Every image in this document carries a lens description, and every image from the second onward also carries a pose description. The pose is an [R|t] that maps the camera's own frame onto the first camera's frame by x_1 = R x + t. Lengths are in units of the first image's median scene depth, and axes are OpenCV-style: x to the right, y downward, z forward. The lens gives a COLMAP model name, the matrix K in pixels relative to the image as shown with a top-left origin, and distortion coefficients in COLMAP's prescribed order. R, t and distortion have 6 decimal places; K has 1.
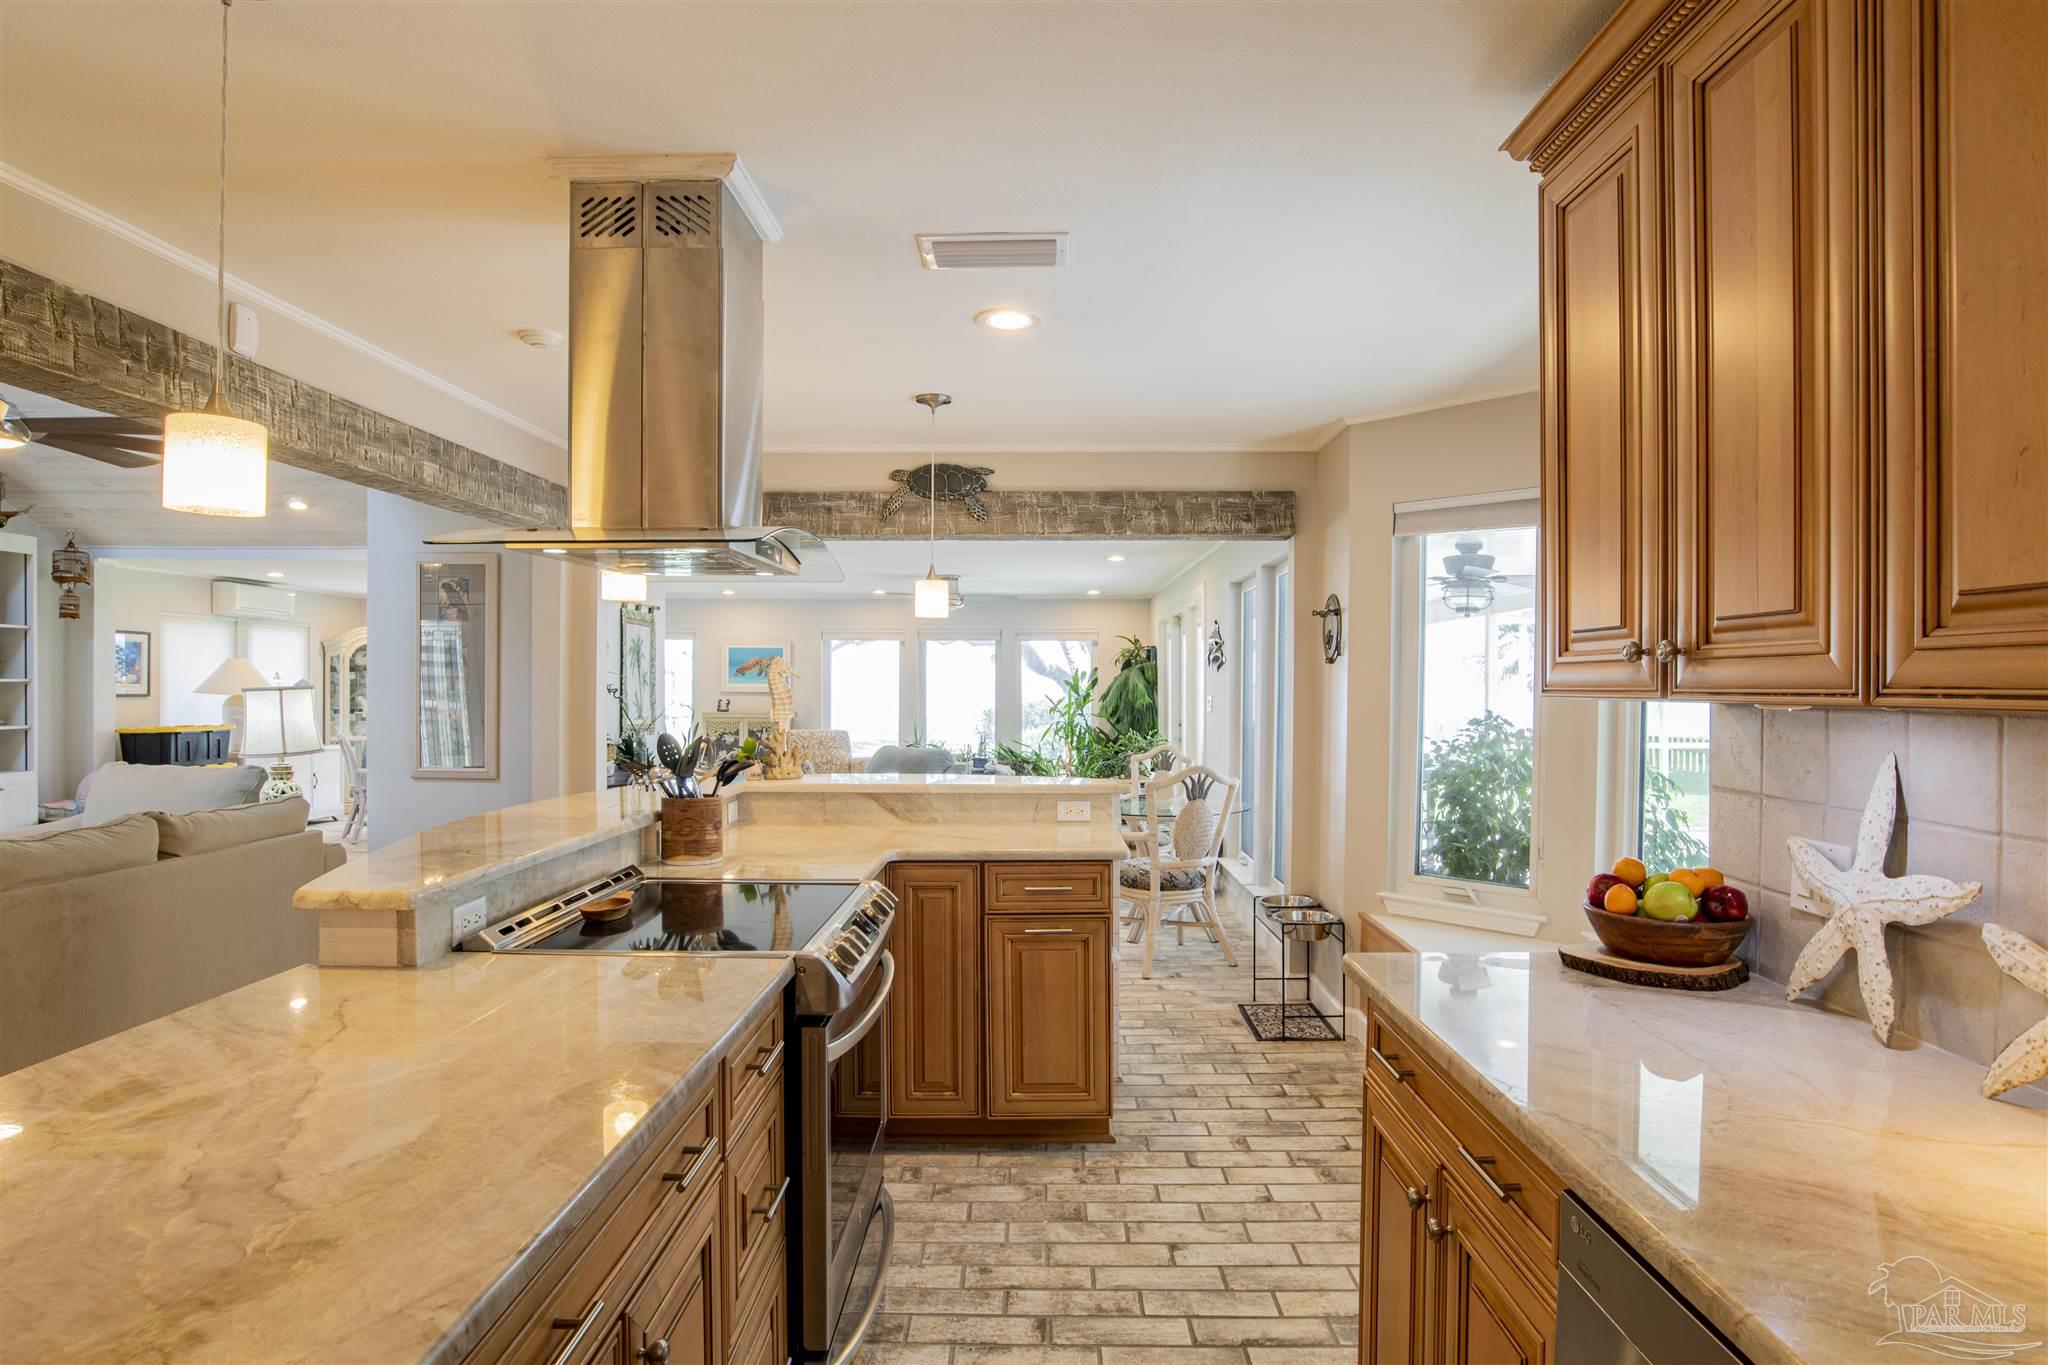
lens RADIAL K [[1088.8, 0, 1032.1], [0, 1088.8, 690.9], [0, 0, 1]] dist [-0.060386, 0.025996]
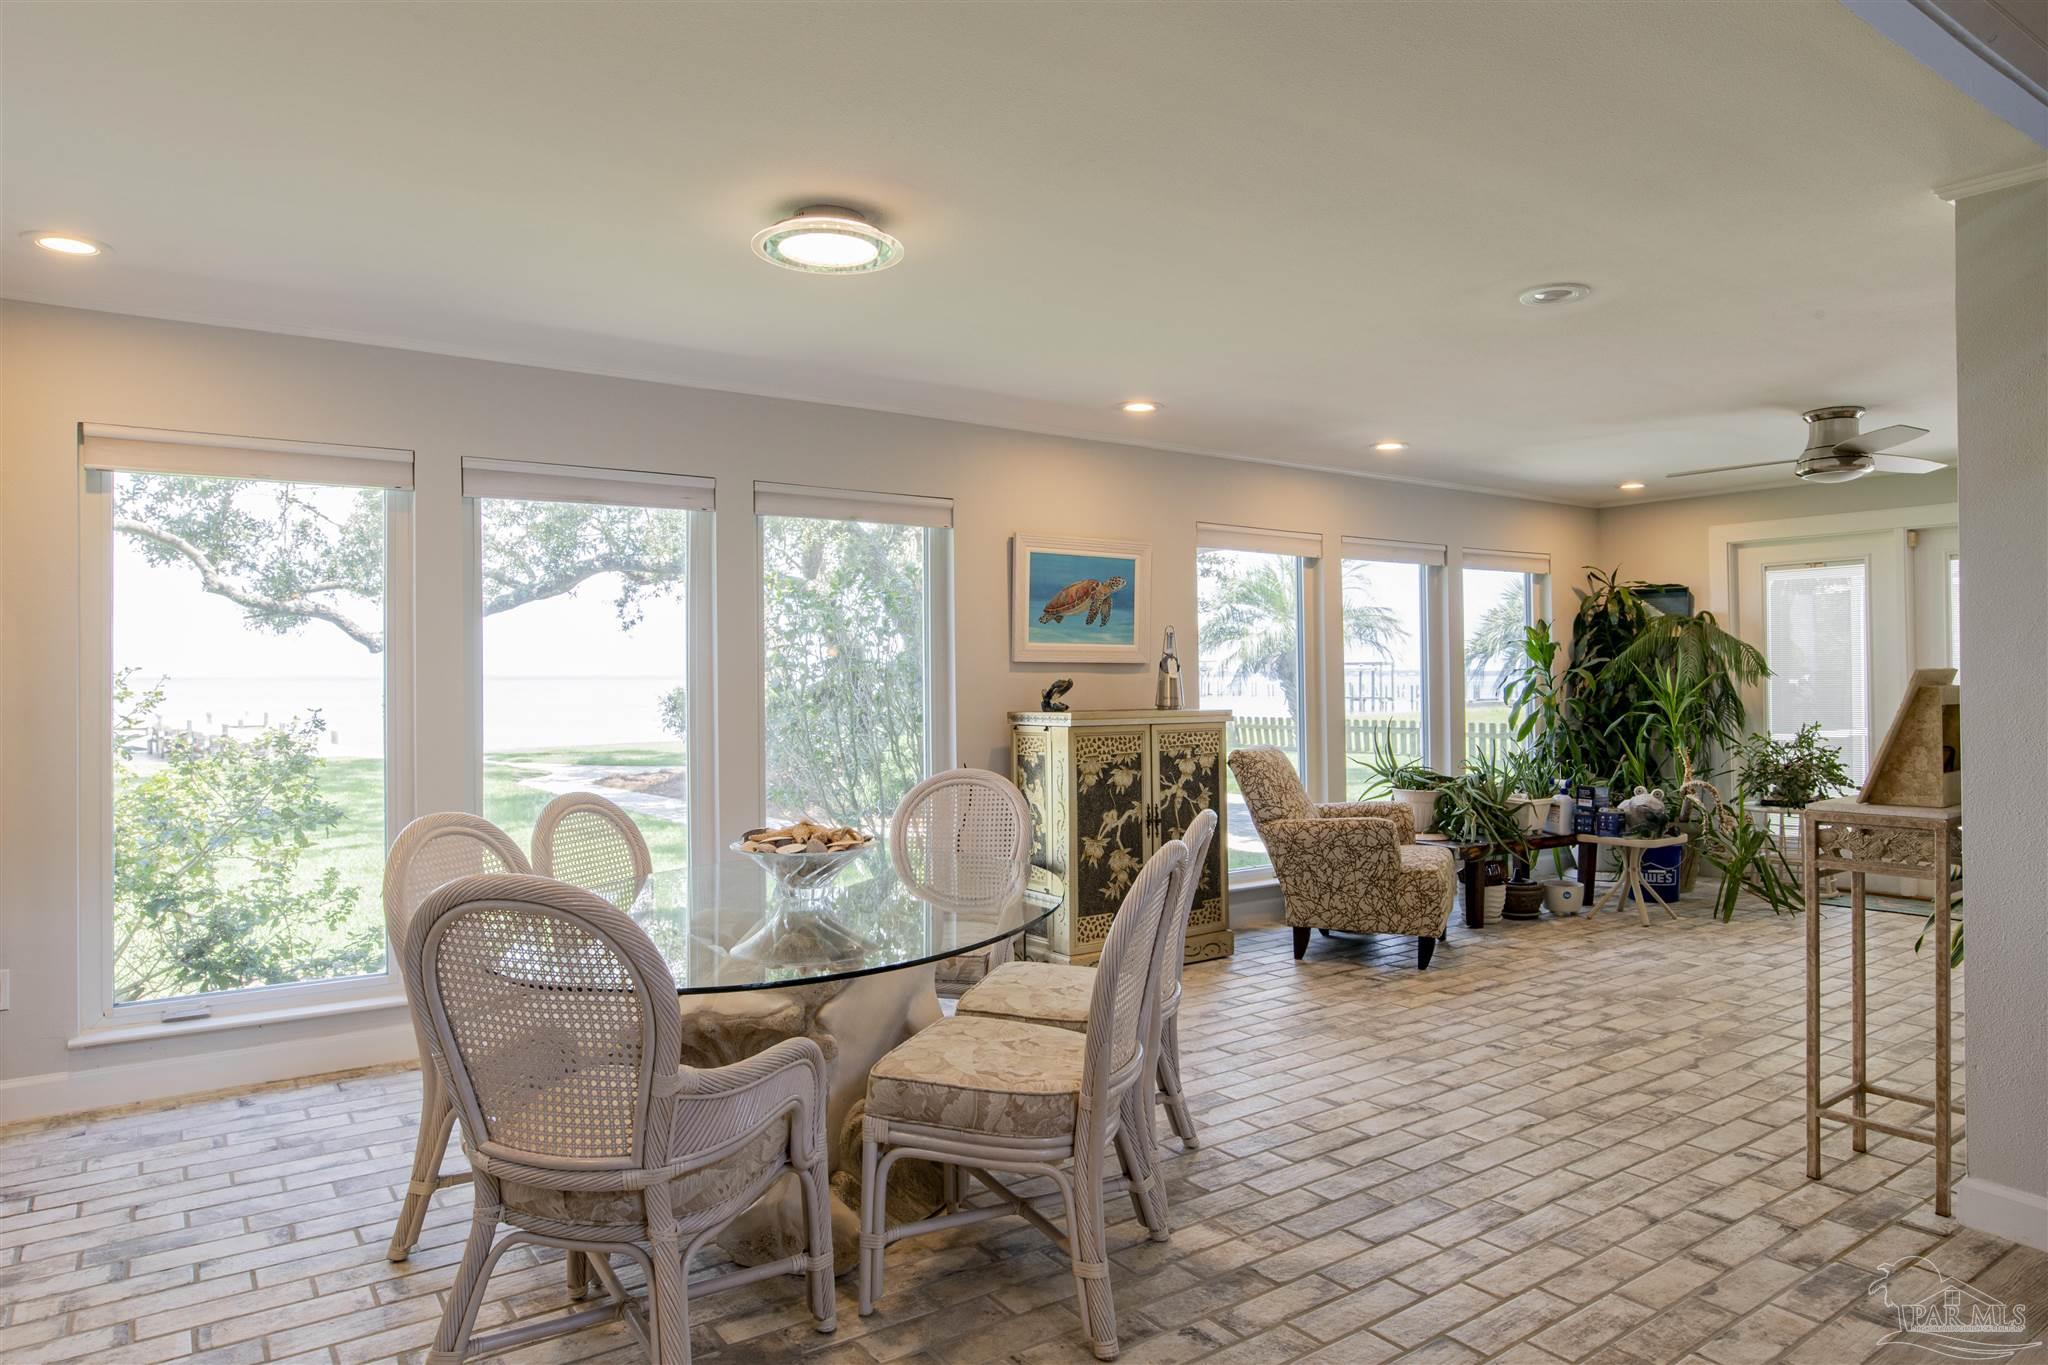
lens RADIAL K [[1255.8, 0, 1024.0], [0, 1255.8, 682.5], [0, 0, 1]] dist [-0.023755, -0.000018]
pose [[0.811908, -0.009150, 0.583713, -1.369465], [0.008800, 0.999955, 0.003435, 0.016963], [-0.583719, 0.002348, 0.811953, 1.546263]]
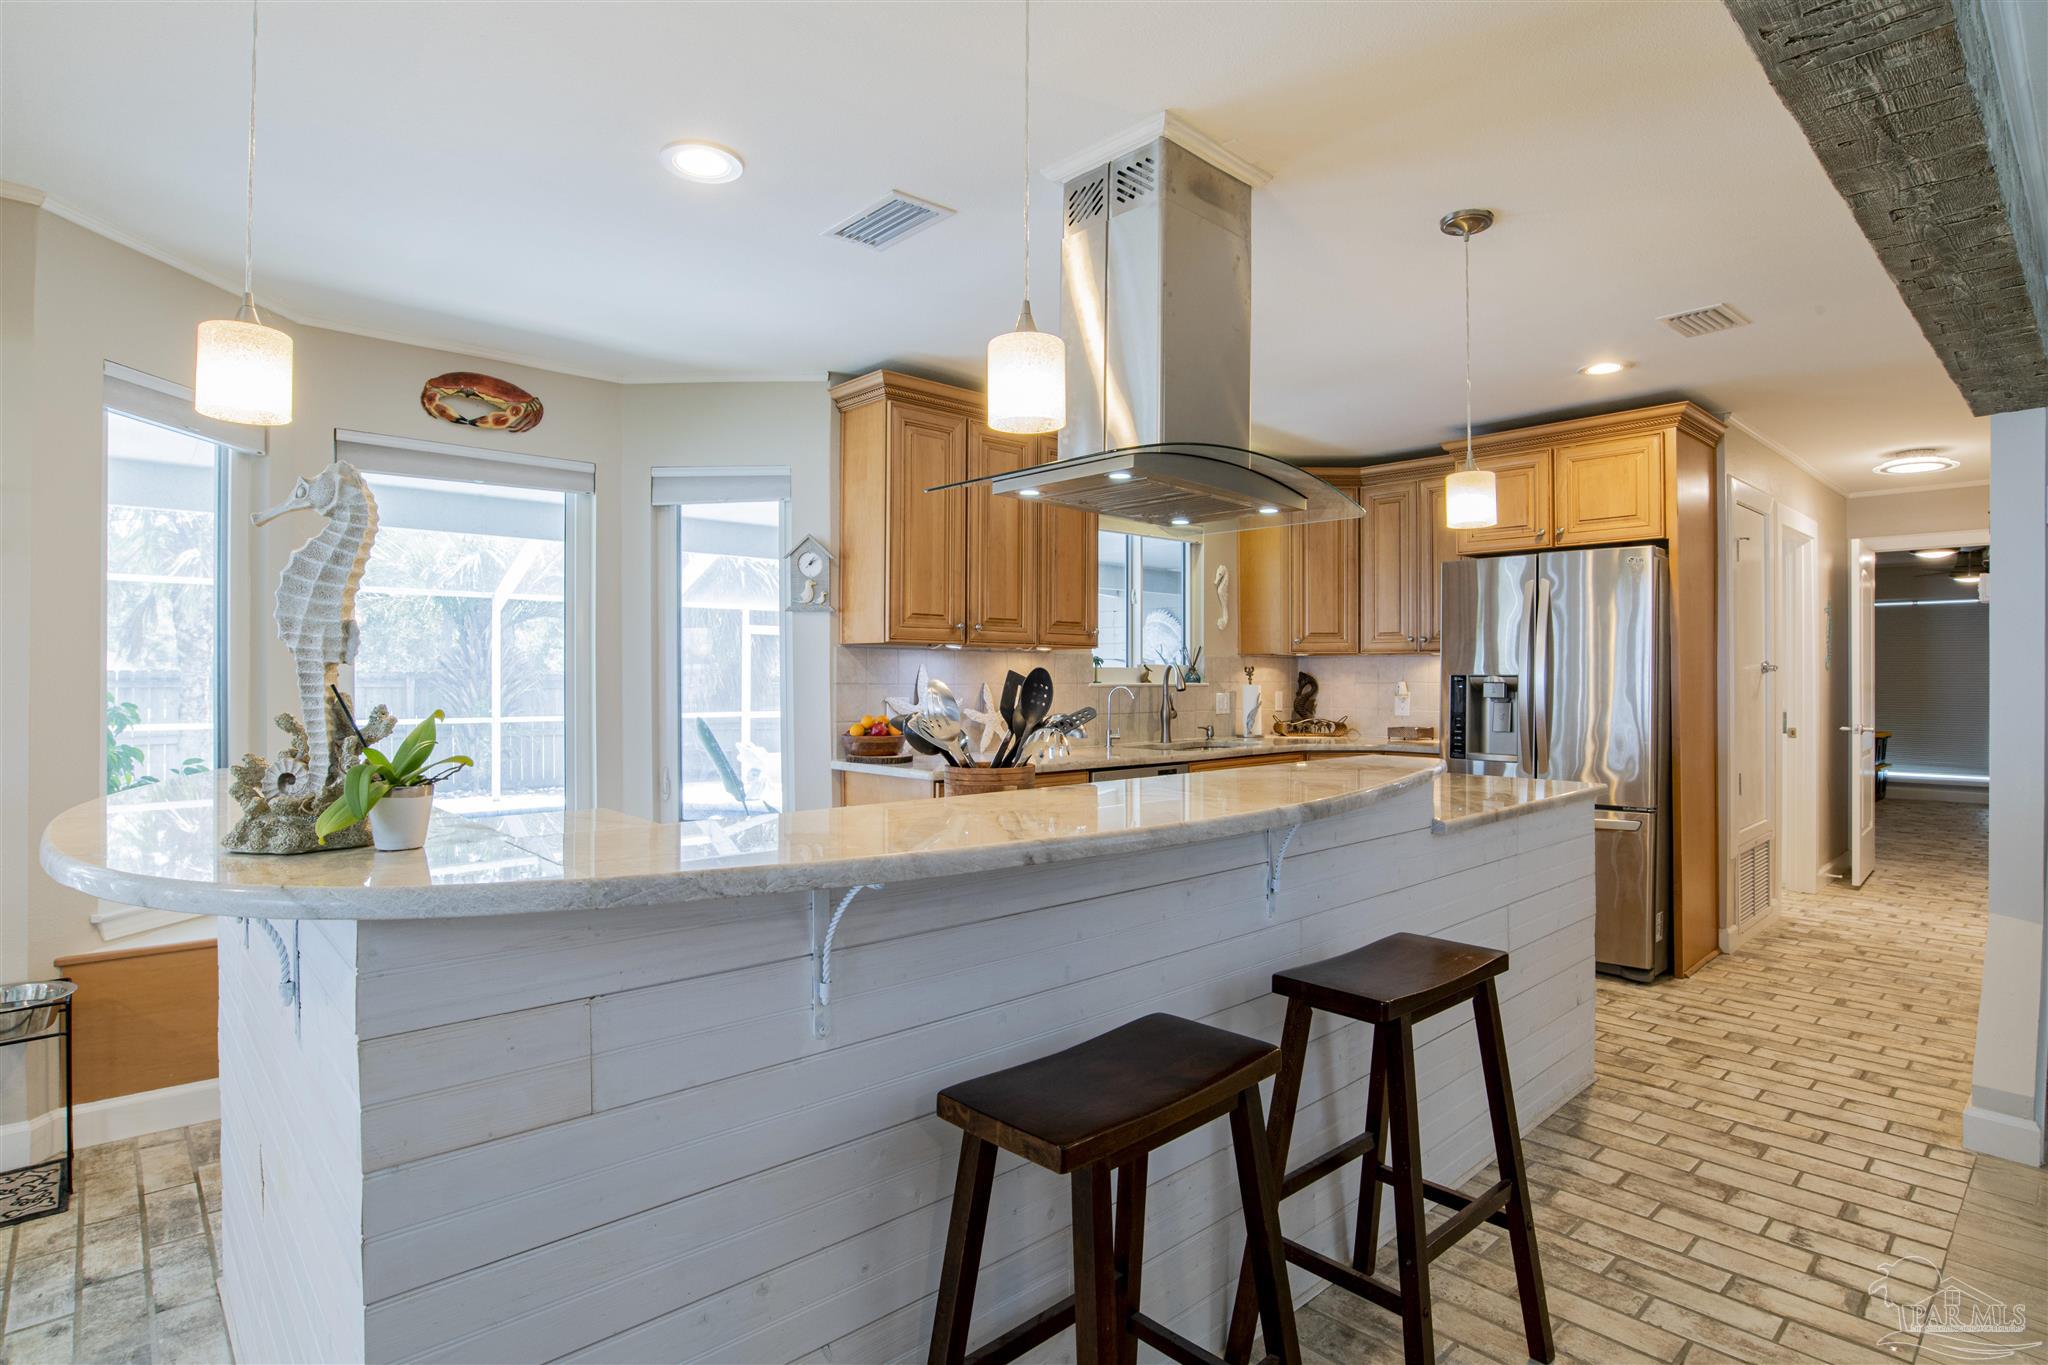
lens RADIAL K [[1052.7, 0, 1035.7], [0, 1052.7, 671.6], [0, 0, 1]] dist [-0.067284, 0.027990]
pose [[-0.688158, -0.002120, 0.725557, -0.492729], [-0.002130, 0.999997, 0.000901, 0.024852], [-0.725557, -0.000925, -0.688161, 0.883760]]
